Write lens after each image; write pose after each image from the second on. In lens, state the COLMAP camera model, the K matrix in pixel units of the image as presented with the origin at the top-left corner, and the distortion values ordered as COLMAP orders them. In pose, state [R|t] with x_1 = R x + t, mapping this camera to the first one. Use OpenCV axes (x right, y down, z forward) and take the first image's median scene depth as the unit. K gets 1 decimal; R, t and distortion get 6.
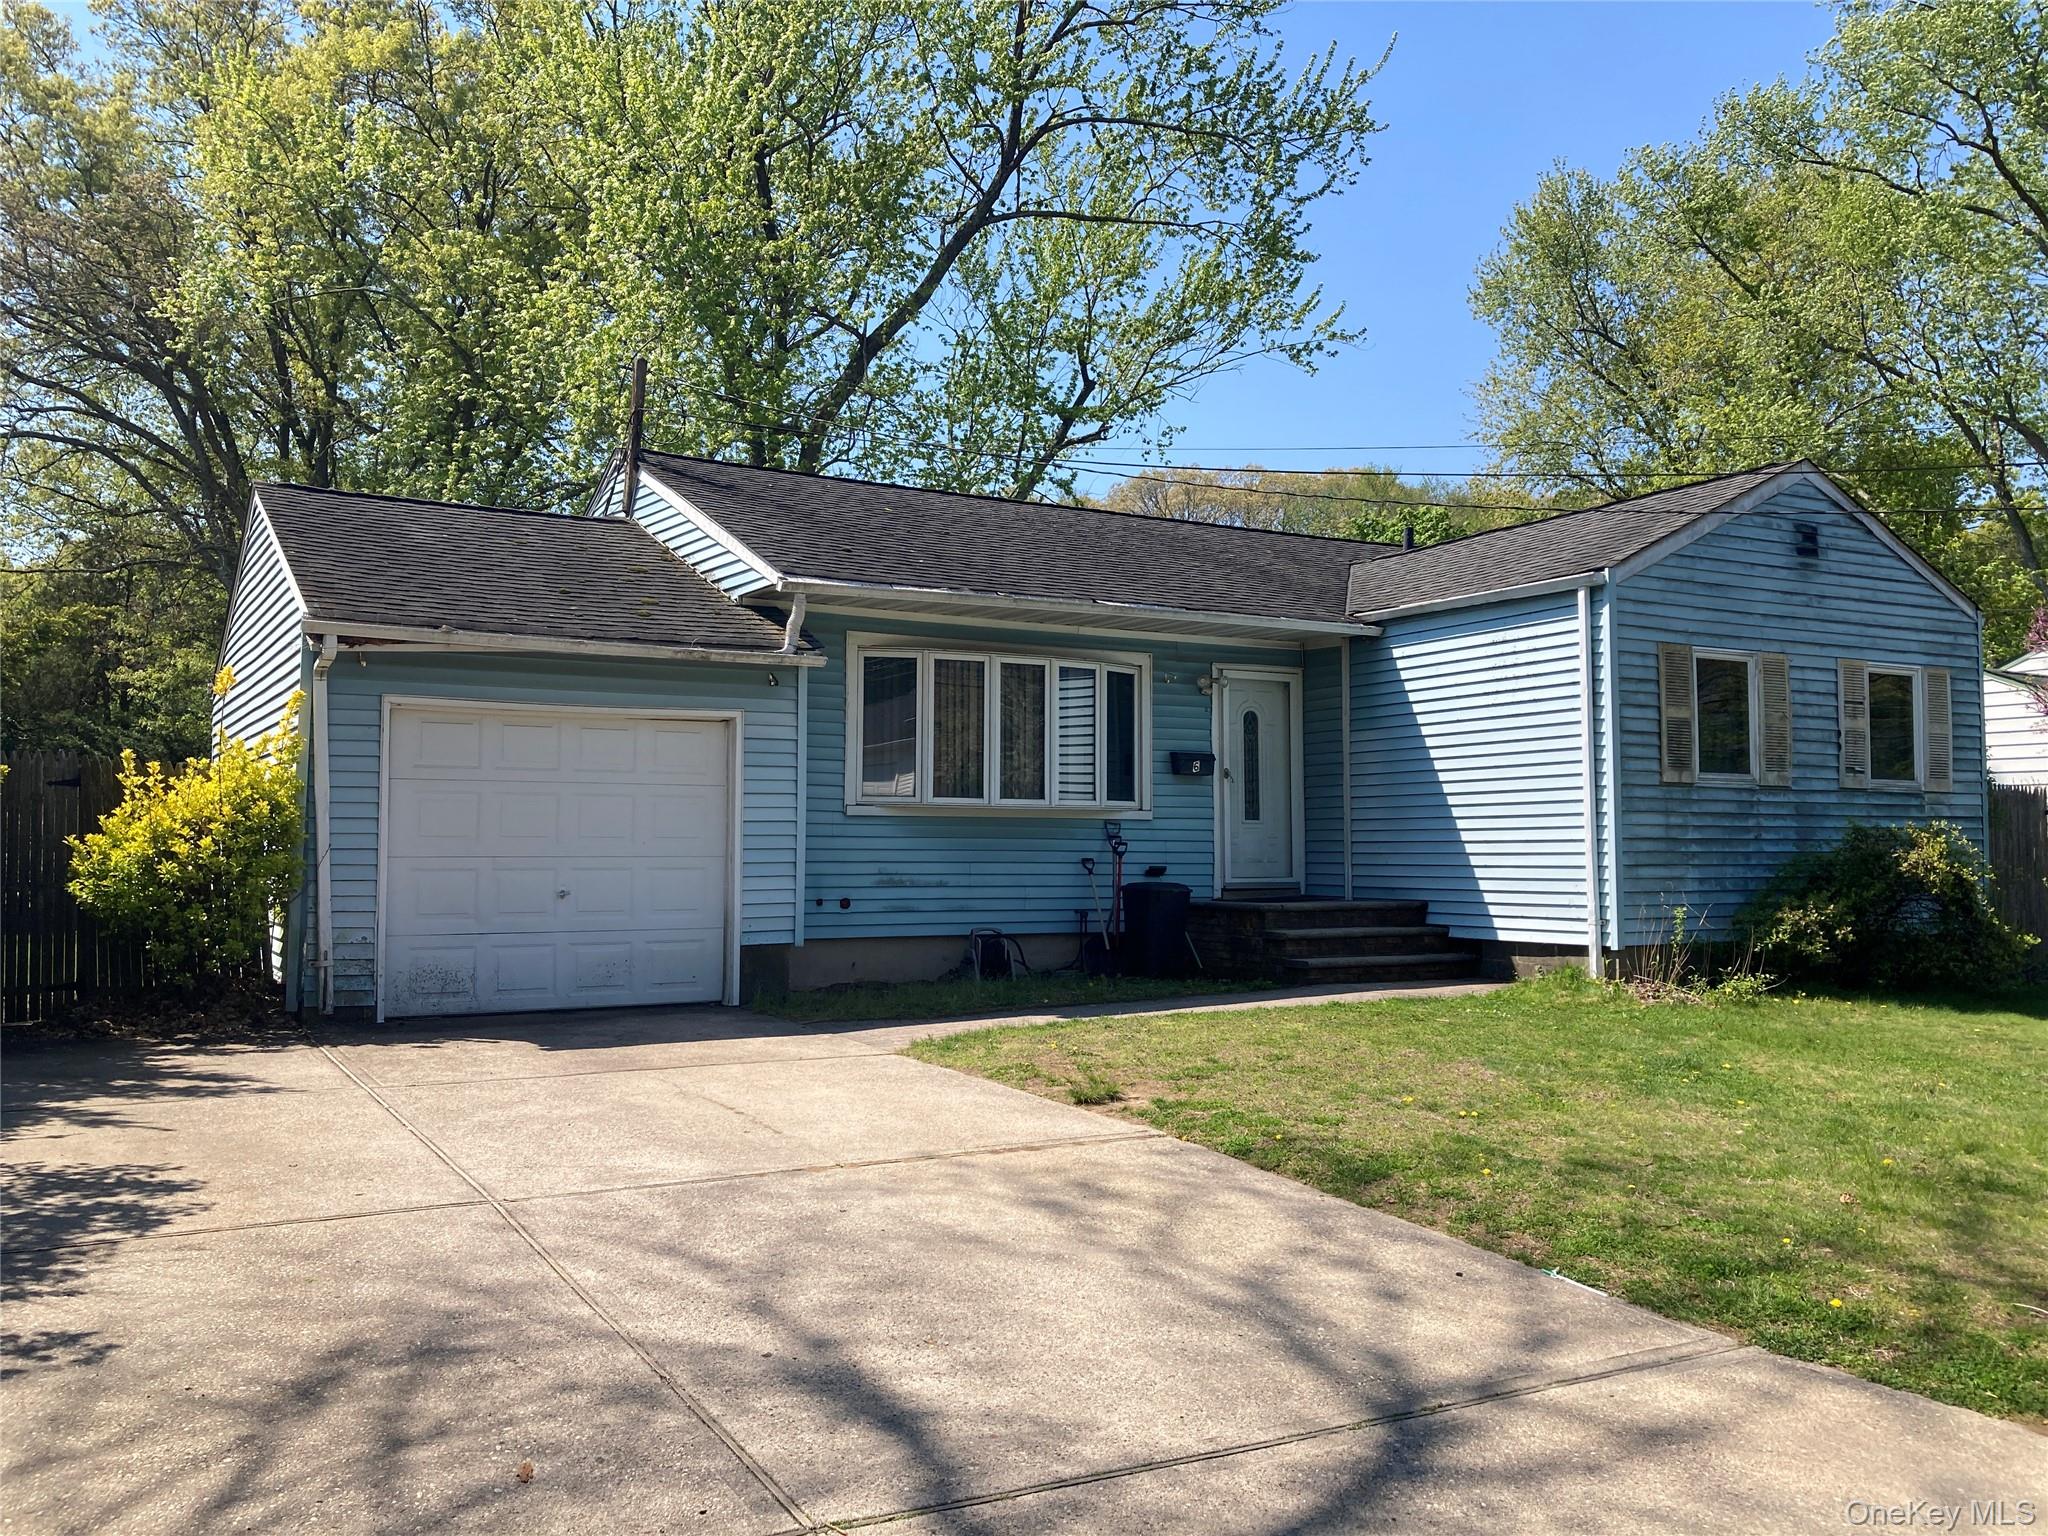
lens RADIAL K [[1672.7, 0, 1008.0], [0, 1672.7, 766.8], [0, 0, 1]] dist [0.049900, -0.039457]
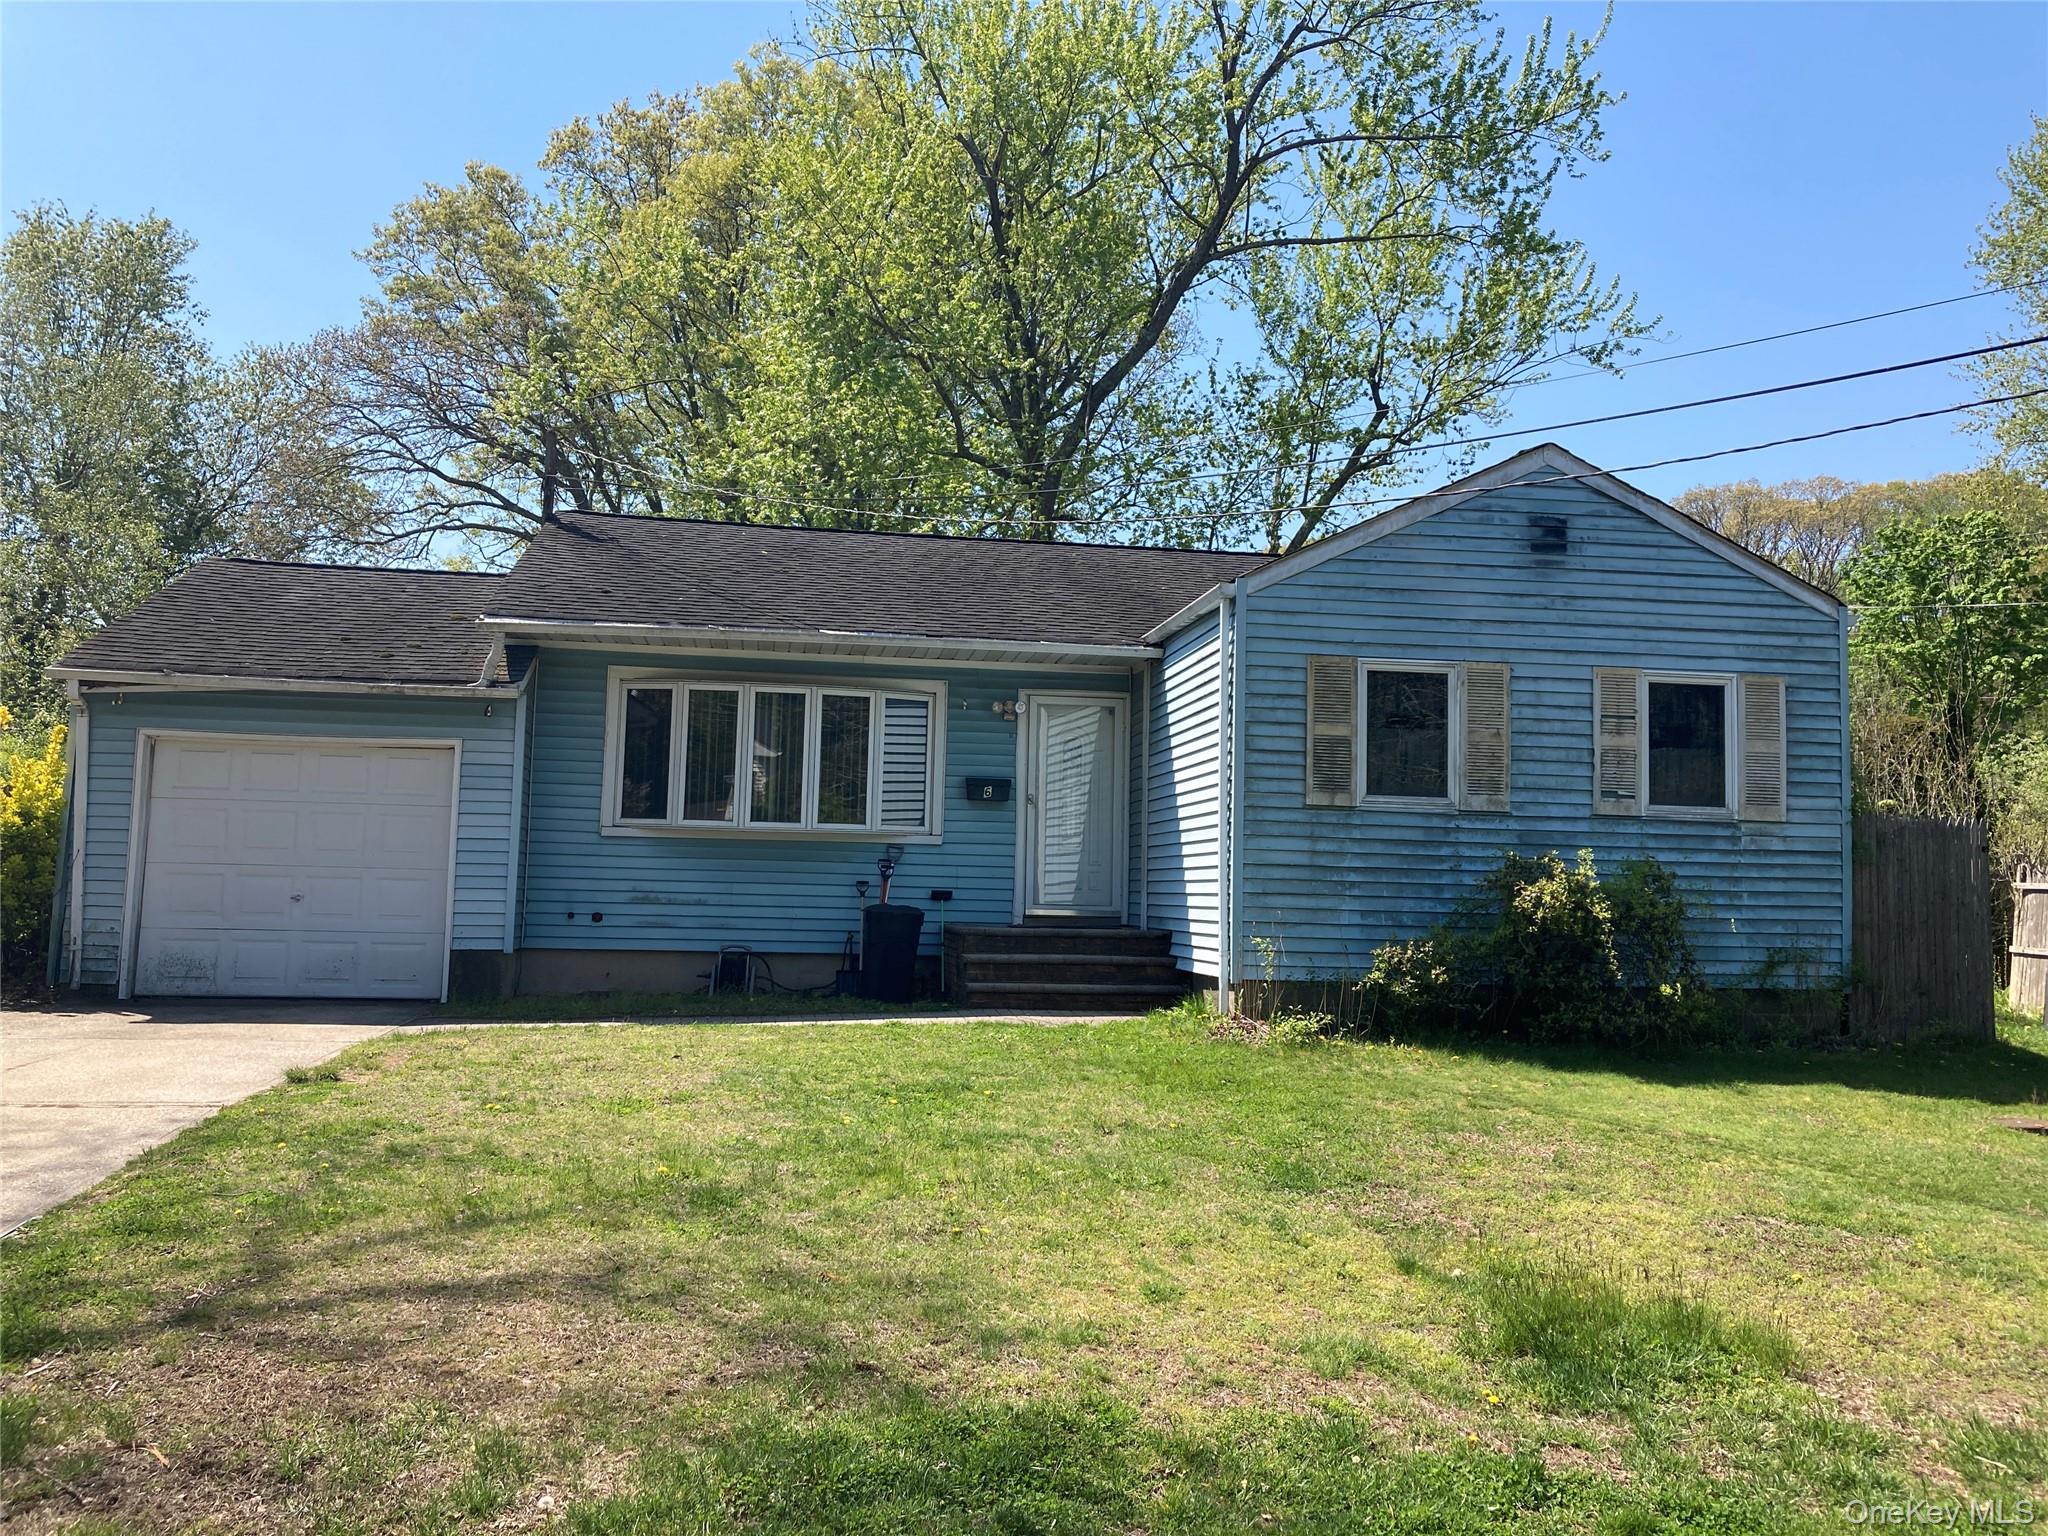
lens RADIAL K [[1672.7, 0, 1010.6], [0, 1672.7, 779.1], [0, 0, 1]] dist [0.049900, -0.039457]
pose [[0.932122, -0.003816, -0.362124, 0.539924], [-0.003810, 0.999786, -0.020341, 0.013372], [0.362124, 0.020340, 0.931908, 0.079226]]
